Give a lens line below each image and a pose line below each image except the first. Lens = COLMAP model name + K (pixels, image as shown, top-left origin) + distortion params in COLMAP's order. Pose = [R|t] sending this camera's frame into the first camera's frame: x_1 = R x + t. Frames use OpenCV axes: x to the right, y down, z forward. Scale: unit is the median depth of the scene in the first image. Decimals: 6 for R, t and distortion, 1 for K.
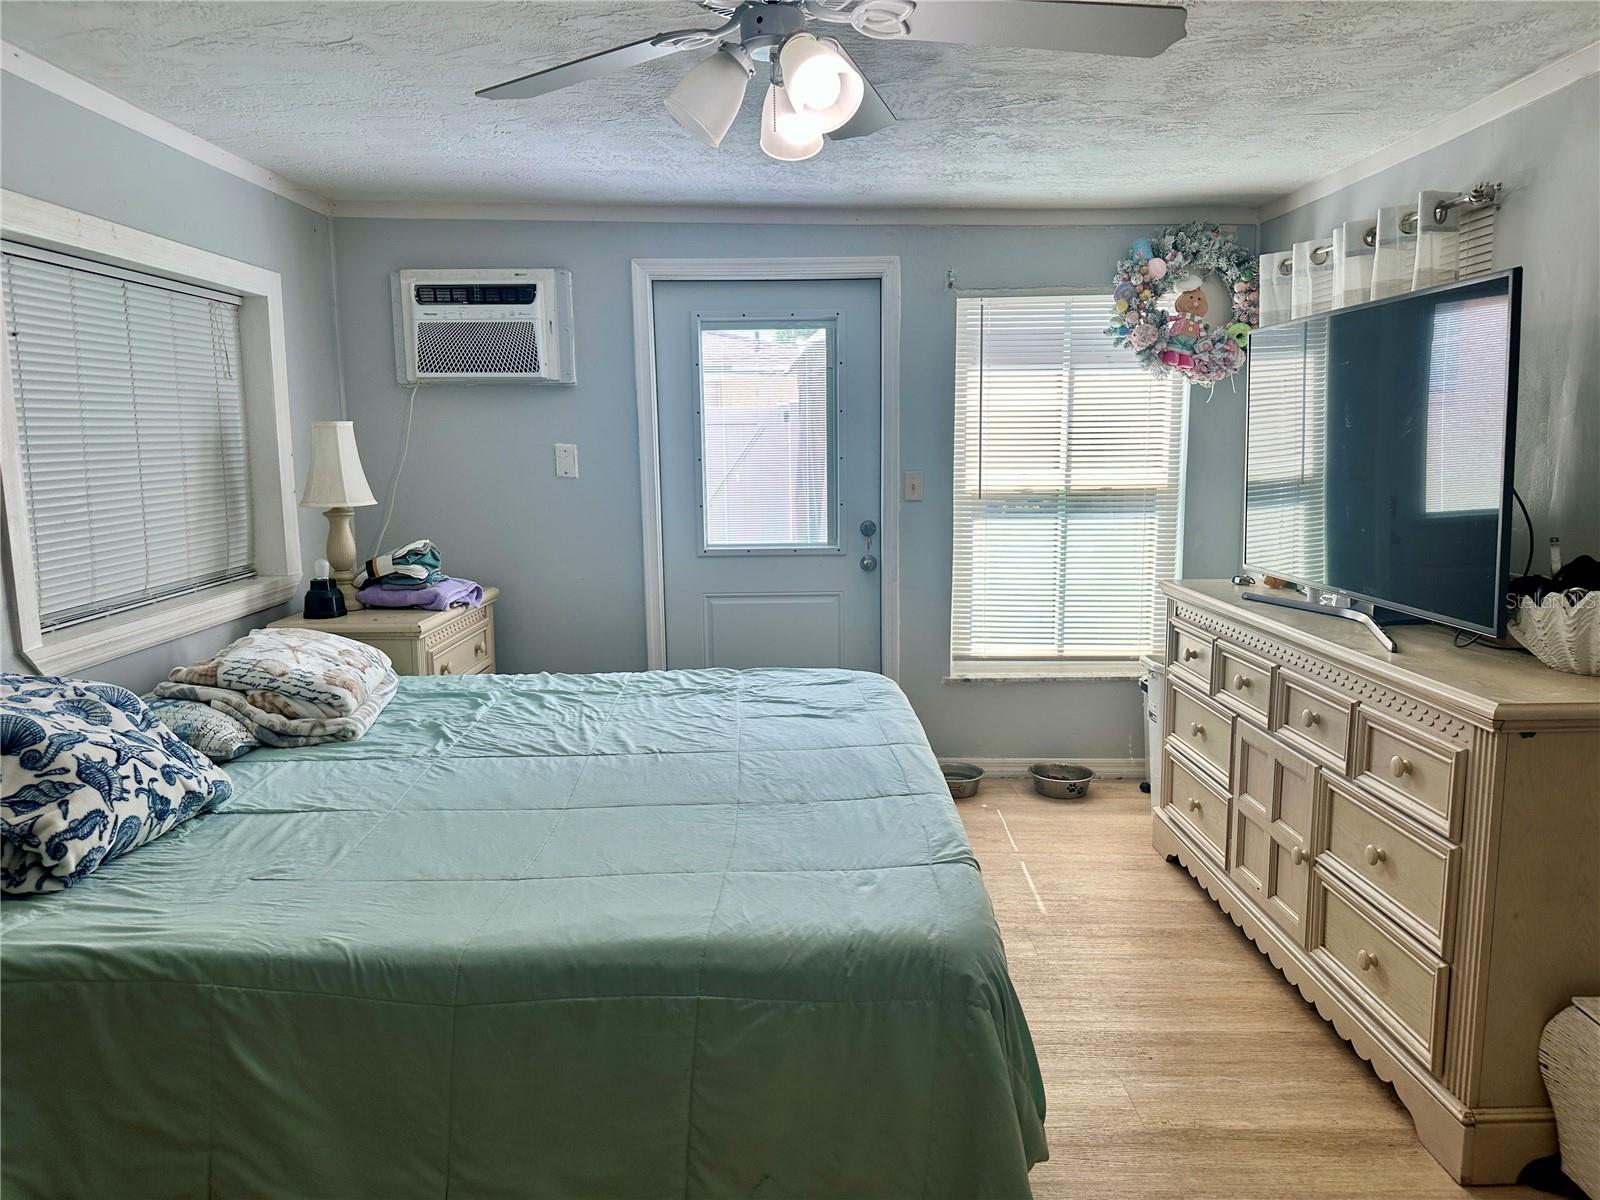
lens RADIAL K [[1134.9, 0, 796.2], [0, 1134.9, 599.9], [0, 0, 1]] dist [0.071649, -0.094105]
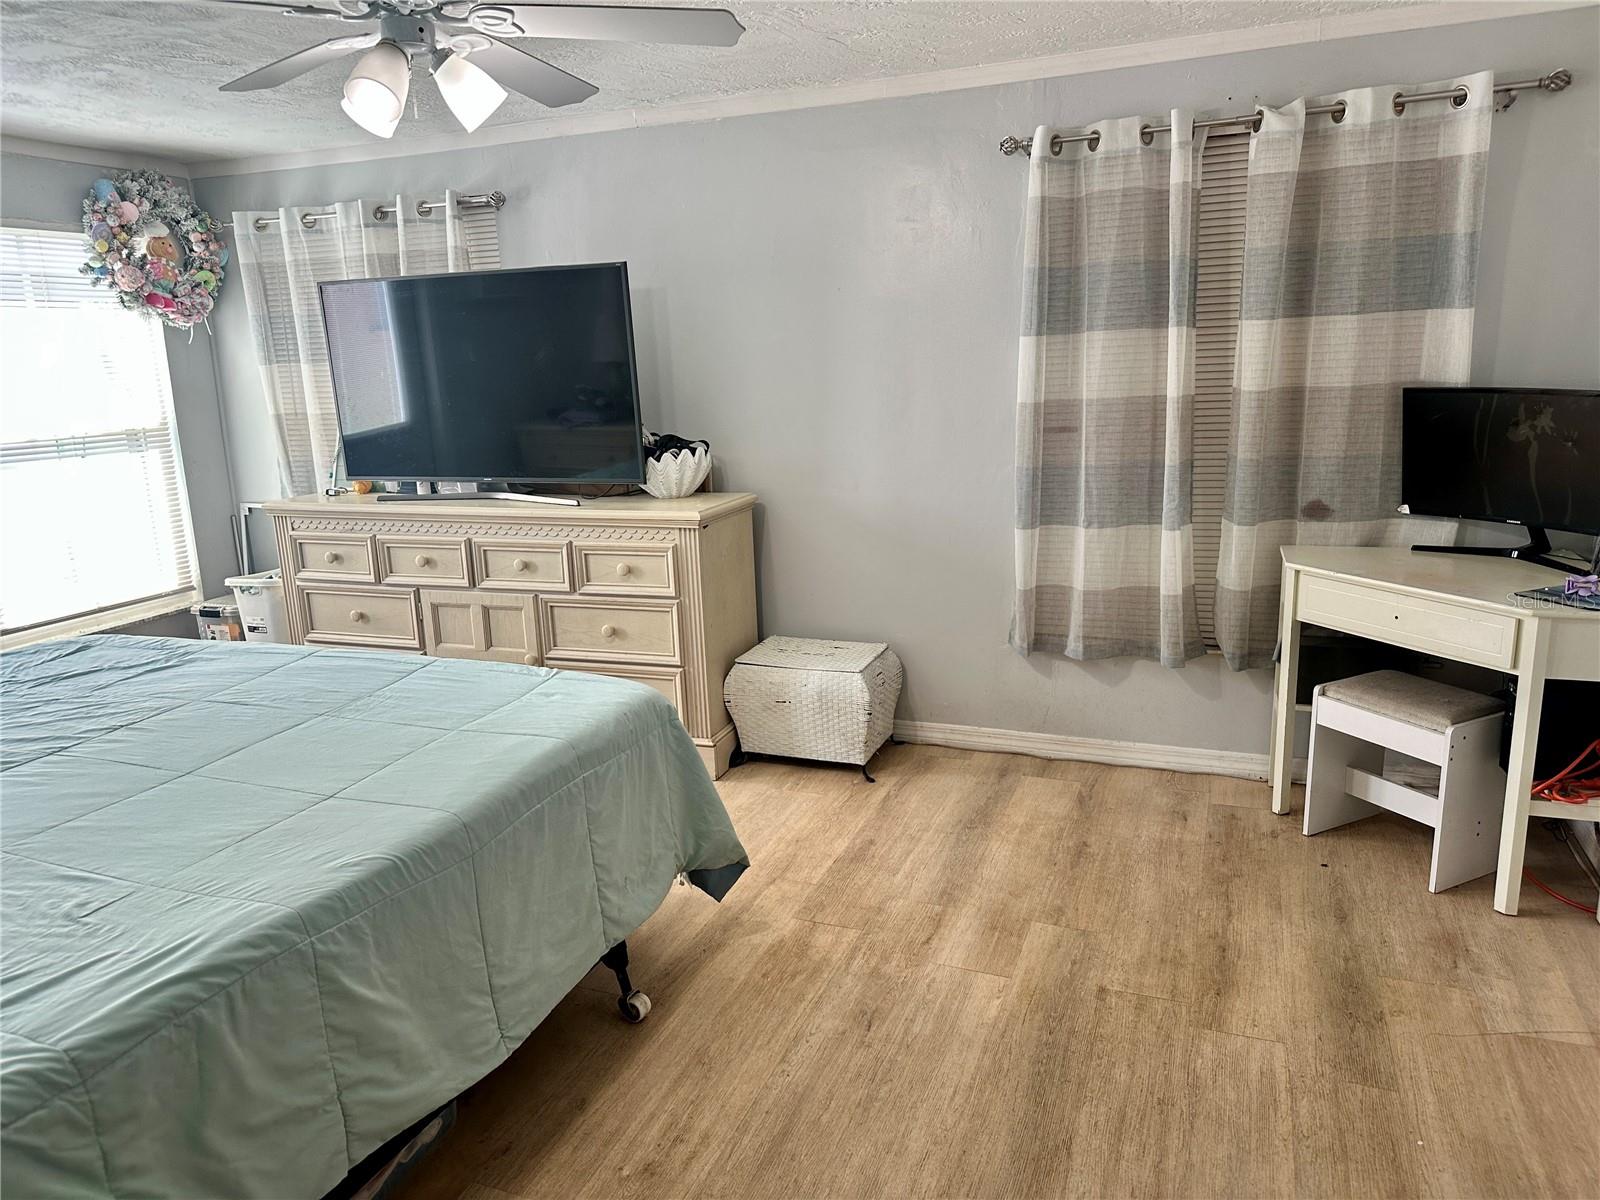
lens RADIAL K [[1134.9, 0, 803.5], [0, 1134.9, 600.2], [0, 0, 1]] dist [0.071649, -0.094105]
pose [[0.356531, -0.206027, 0.911284, -0.489236], [0.163472, 0.974093, 0.156270, -0.013133], [-0.919871, 0.093255, 0.380974, 0.086116]]
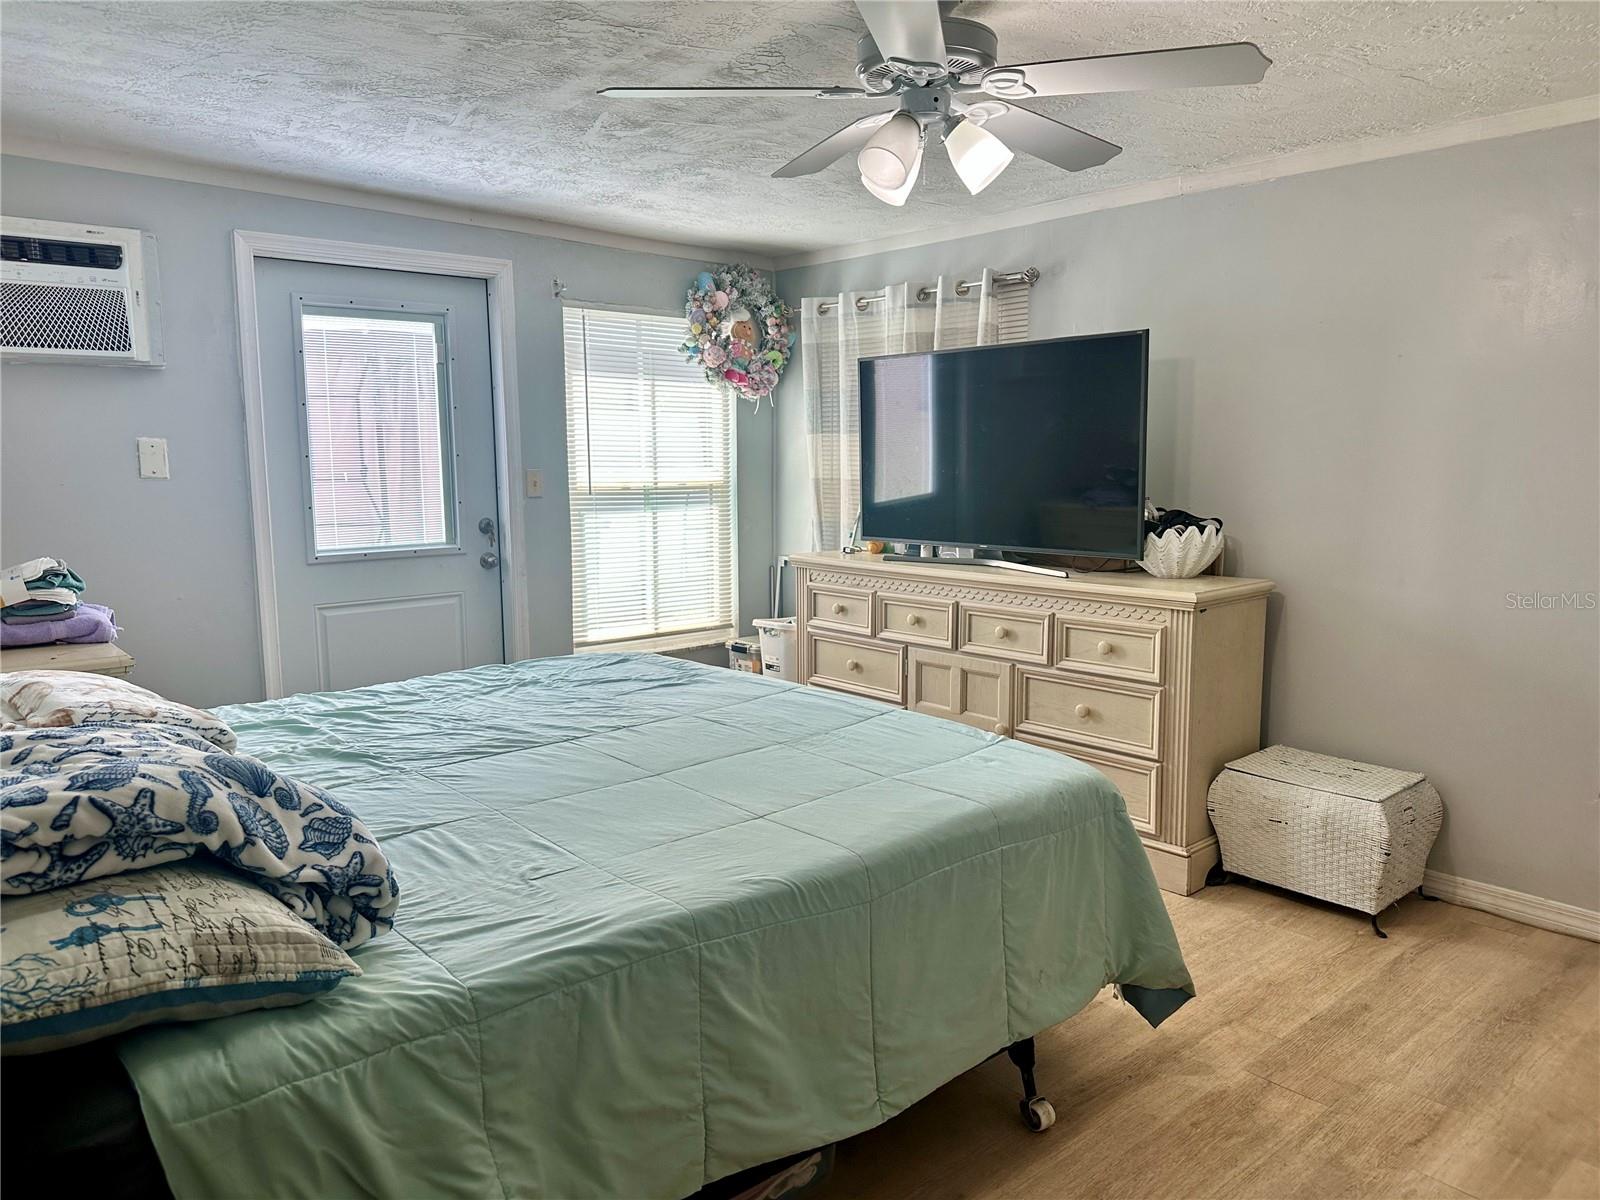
lens RADIAL K [[1134.9, 0, 795.2], [0, 1134.9, 597.5], [0, 0, 1]] dist [0.071649, -0.094105]
pose [[0.748000, -0.079999, 0.658859, -0.446301], [0.090701, 0.995717, 0.017928, 0.007058], [-0.657472, 0.046349, 0.752052, 0.067122]]
